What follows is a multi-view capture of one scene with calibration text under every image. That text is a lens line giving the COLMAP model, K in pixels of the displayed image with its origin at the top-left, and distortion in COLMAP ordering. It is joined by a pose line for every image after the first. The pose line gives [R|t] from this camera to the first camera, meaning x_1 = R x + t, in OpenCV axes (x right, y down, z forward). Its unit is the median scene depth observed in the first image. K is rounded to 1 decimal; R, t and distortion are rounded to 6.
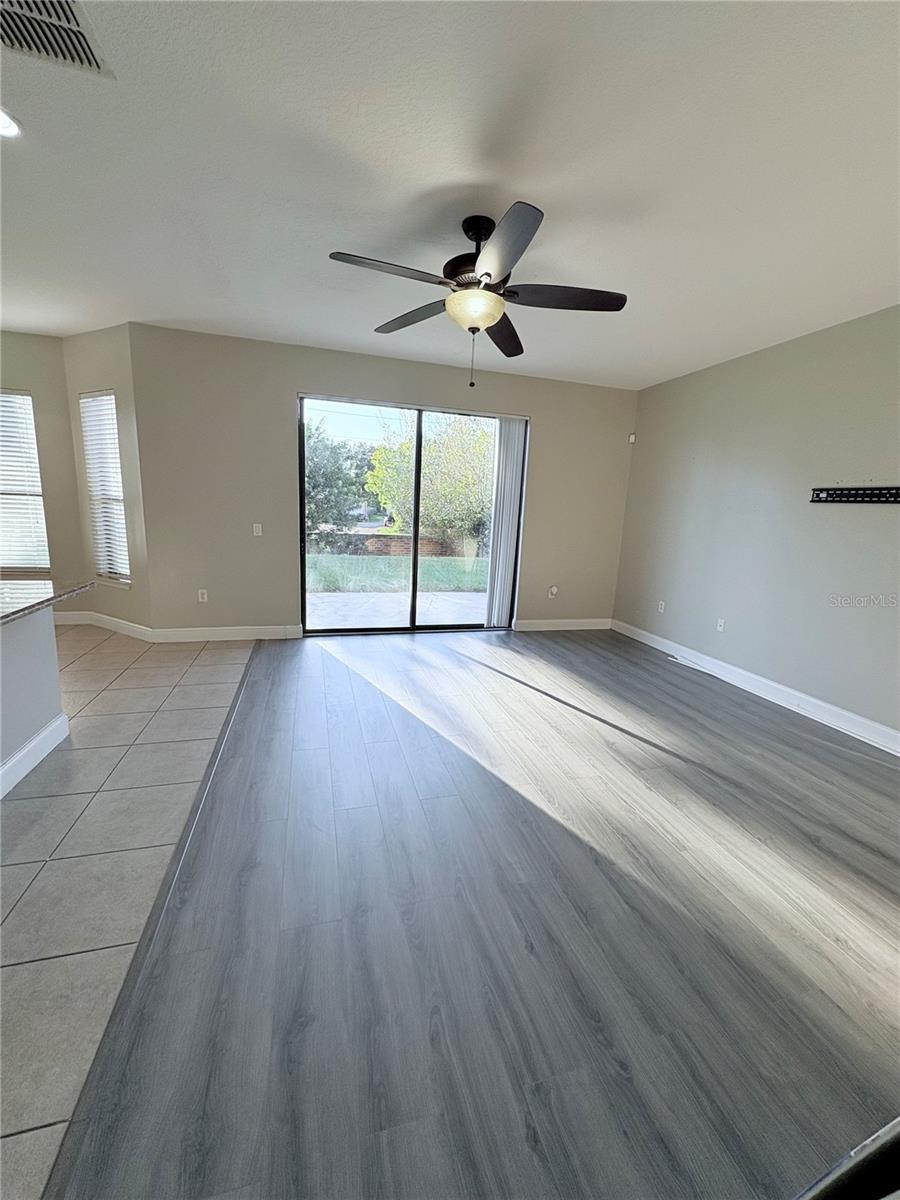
lens RADIAL K [[477.0, 0, 451.1], [0, 477.0, 598.4], [0, 0, 1]] dist [-0.000842, 0.000078]
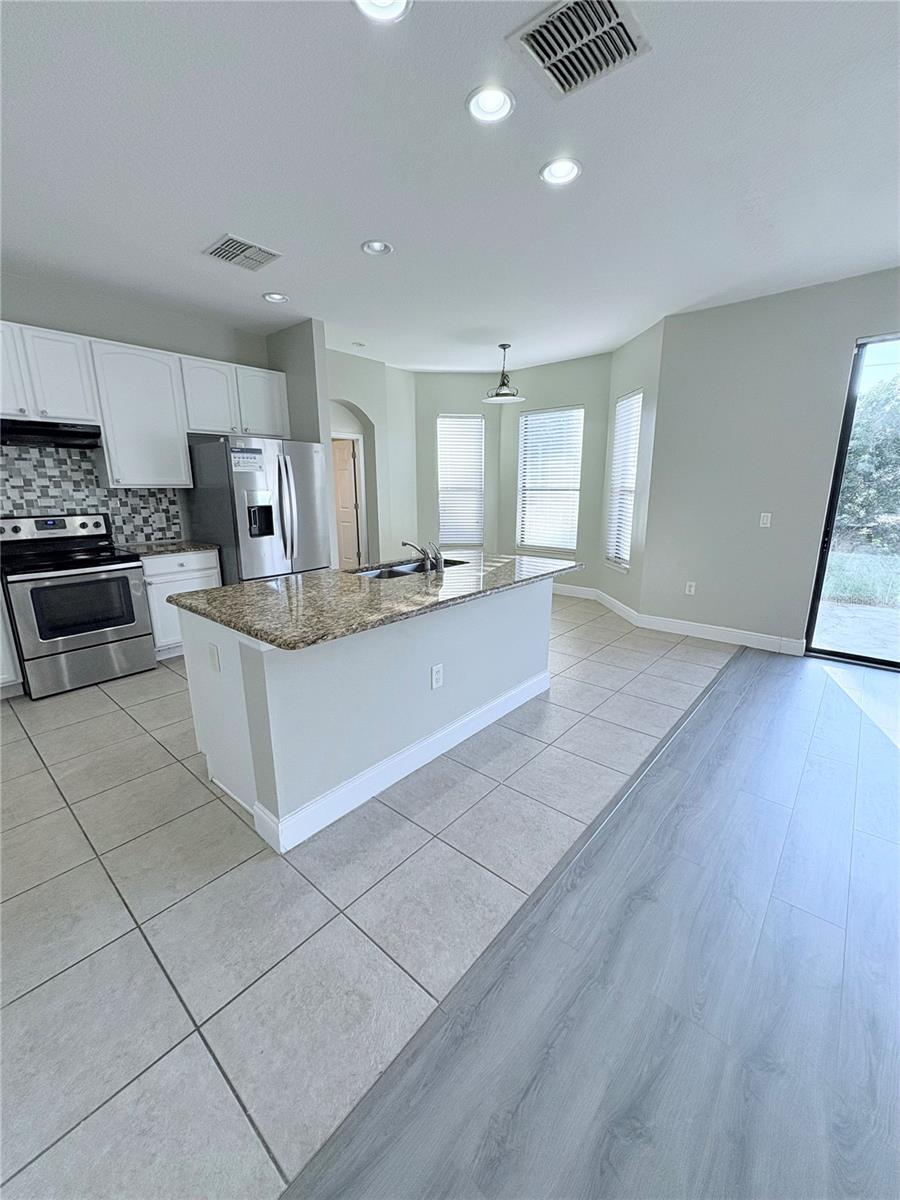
lens RADIAL K [[477.0, 0, 451.0], [0, 477.0, 599.6], [0, 0, 1]] dist [-0.000842, 0.000078]
pose [[0.542352, 0.147103, -0.827173, 0.018013], [-0.130321, 0.987365, 0.090144, -0.007897], [0.829982, 0.058909, 0.554670, 0.081331]]
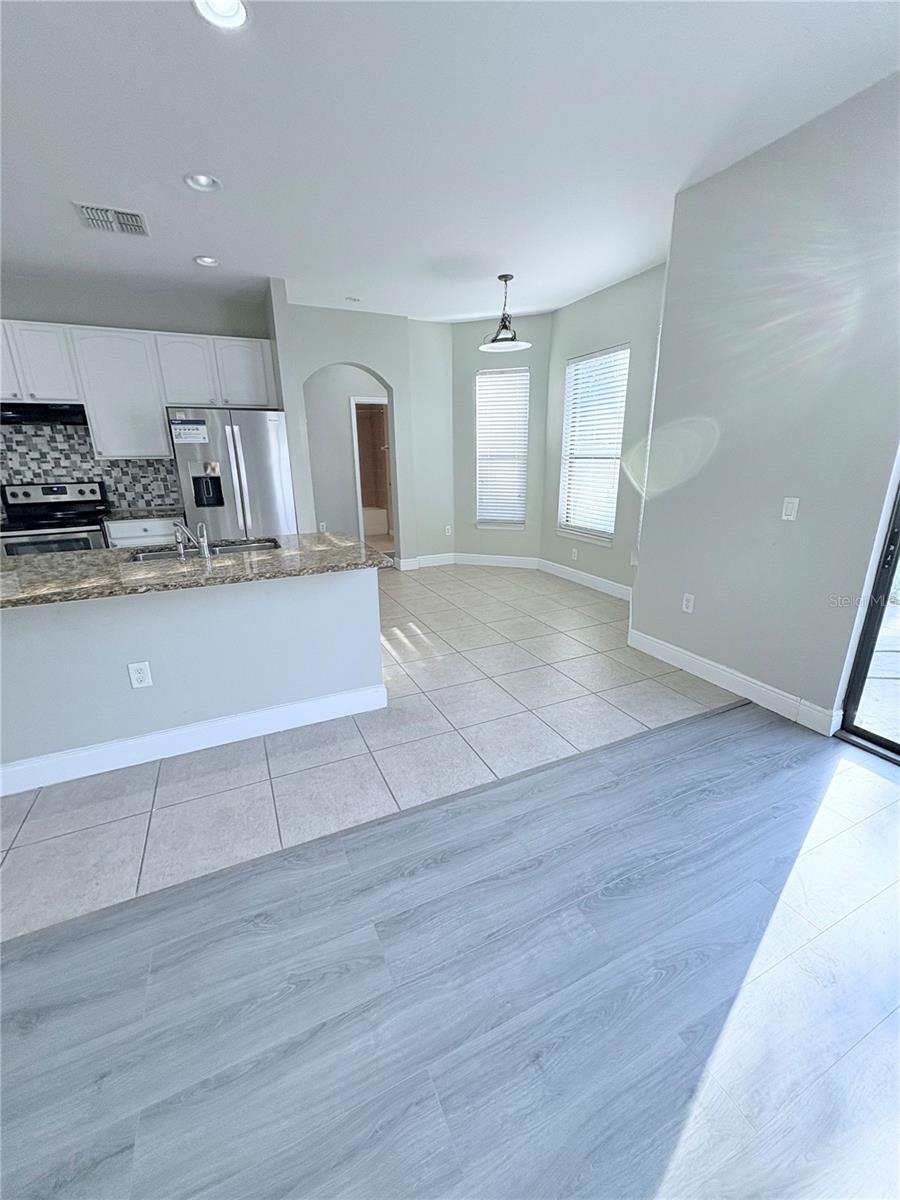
lens RADIAL K [[477.0, 0, 451.7], [0, 477.0, 600.1], [0, 0, 1]] dist [-0.000842, 0.000078]
pose [[0.152337, 0.245122, -0.957449, 0.077152], [-0.168186, 0.961055, 0.219286, -0.117684], [0.973913, 0.127624, 0.187631, 0.647294]]
